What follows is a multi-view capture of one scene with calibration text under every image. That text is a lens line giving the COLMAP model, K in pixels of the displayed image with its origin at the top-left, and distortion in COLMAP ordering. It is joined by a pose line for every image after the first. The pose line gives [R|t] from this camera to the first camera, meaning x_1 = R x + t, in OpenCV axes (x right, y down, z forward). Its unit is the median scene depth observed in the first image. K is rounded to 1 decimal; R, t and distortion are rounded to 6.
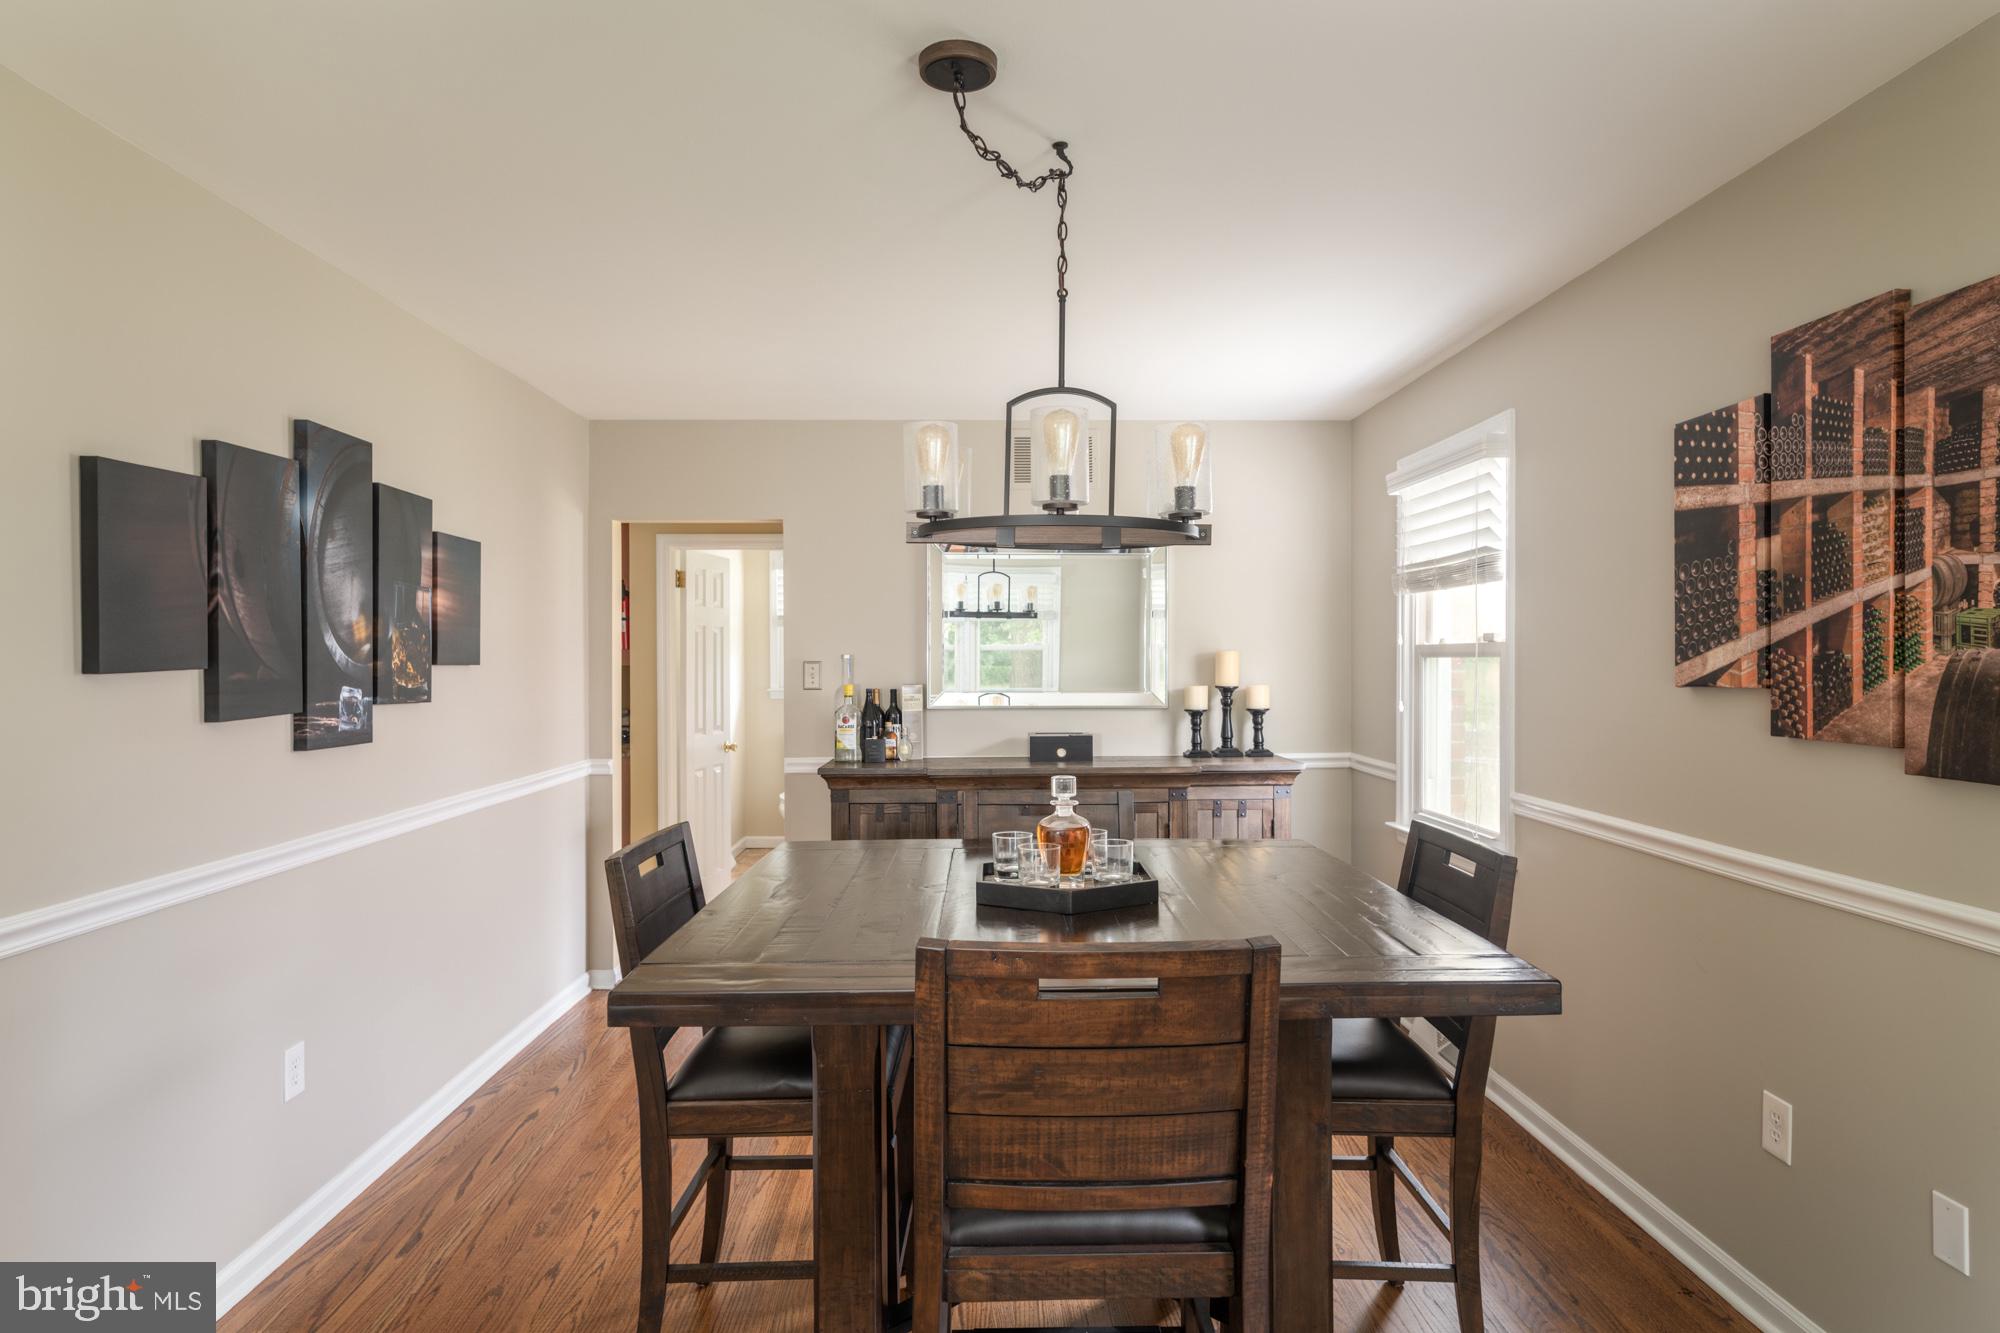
lens RADIAL K [[1153.3, 0, 1014.8], [0, 1153.3, 657.0], [0, 0, 1]] dist [-0.002573, -0.000933]
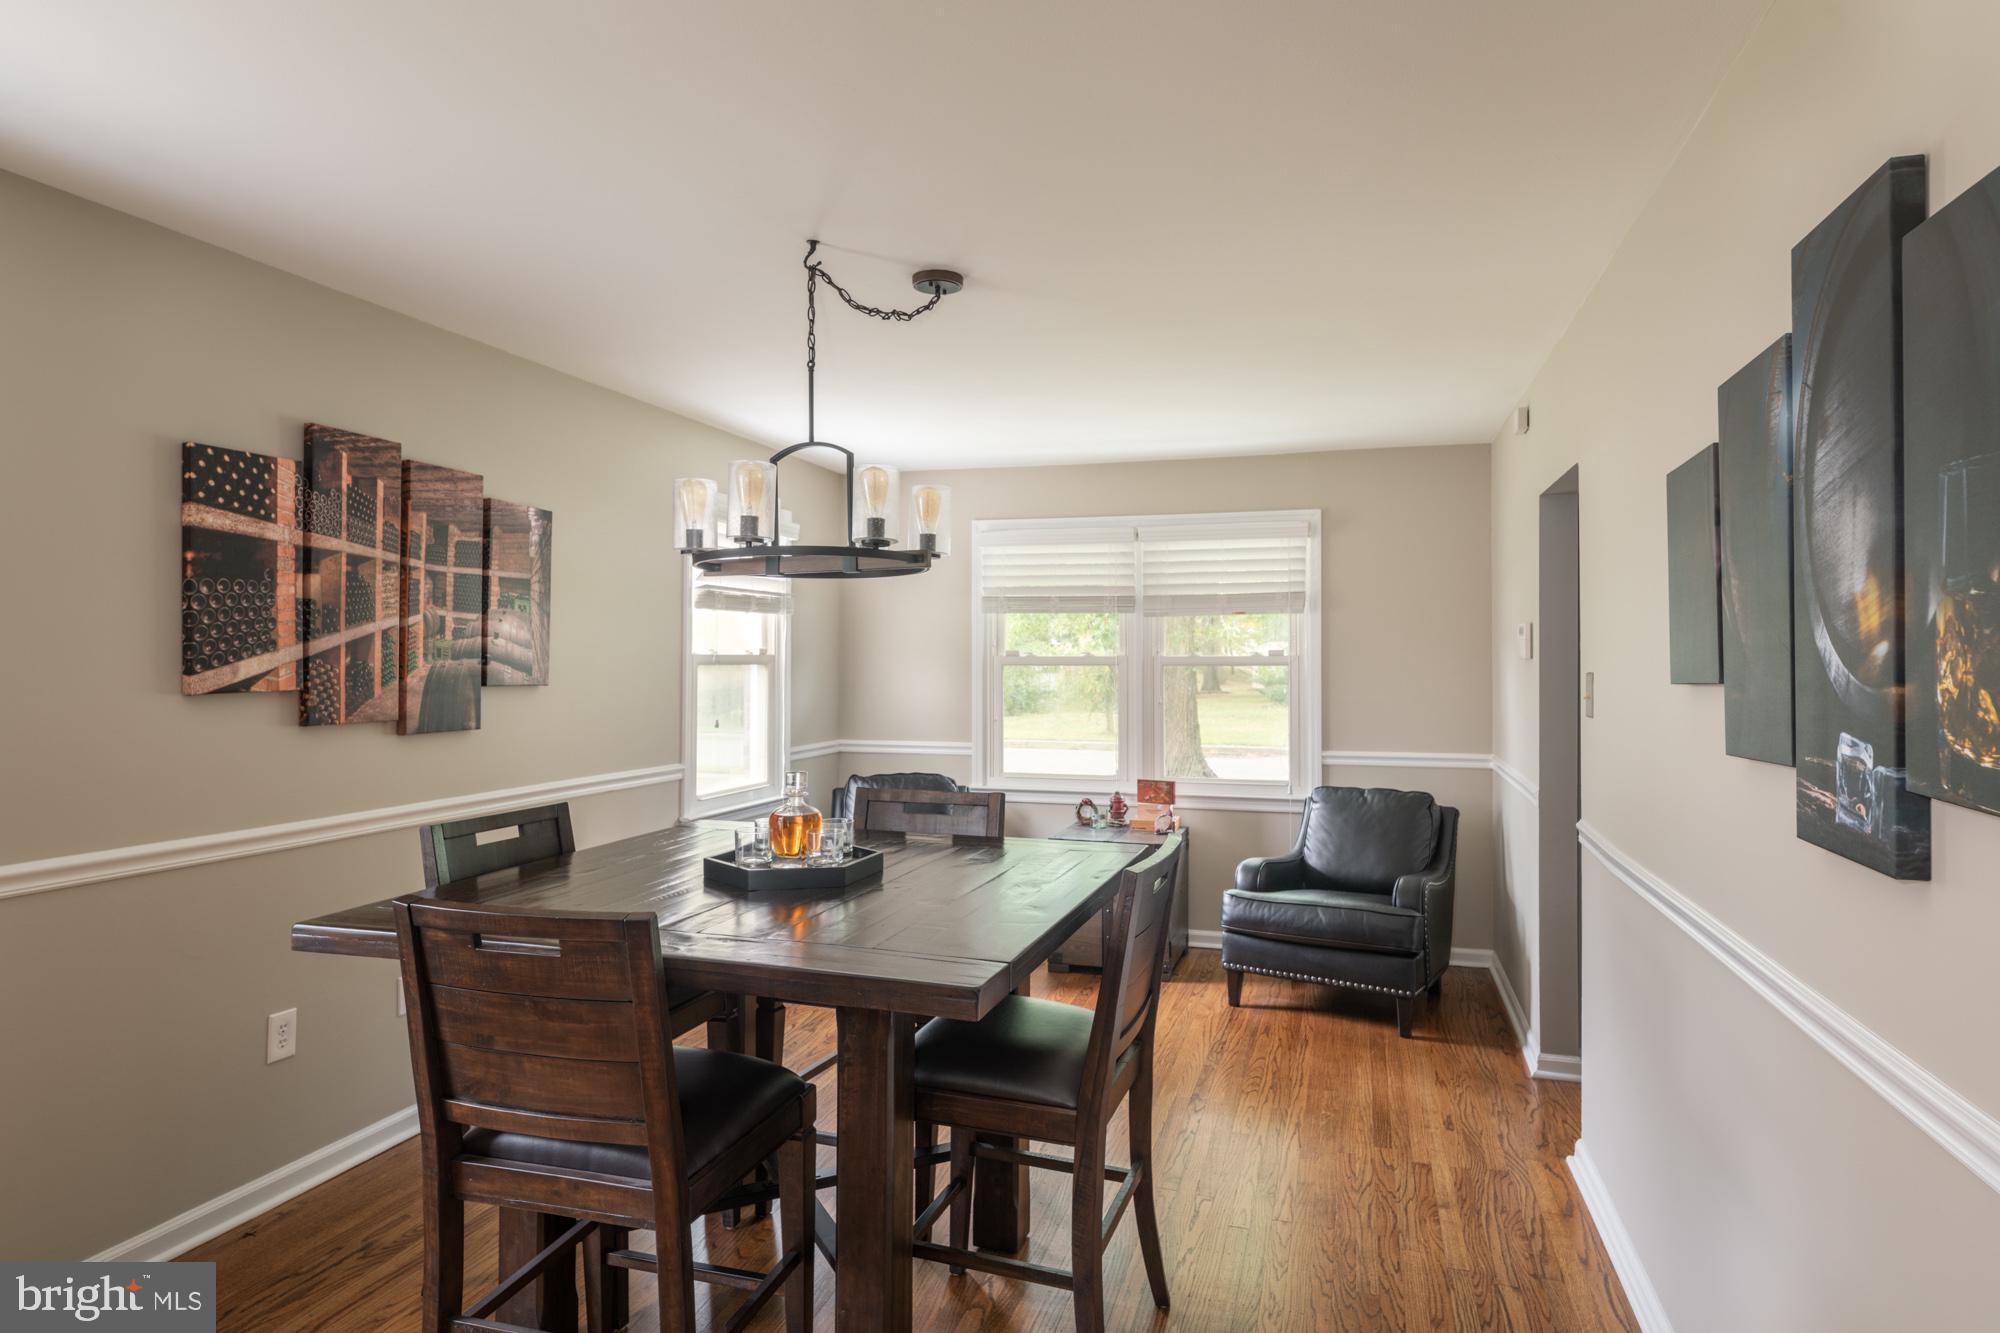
lens RADIAL K [[1153.3, 0, 1005.3], [0, 1153.3, 662.5], [0, 0, 1]] dist [-0.002573, -0.000933]
pose [[-0.946060, -0.000226, 0.323992, -0.530923], [0.000463, 0.999998, 0.002050, -0.006327], [-0.323991, 0.002089, -0.946058, 2.037276]]
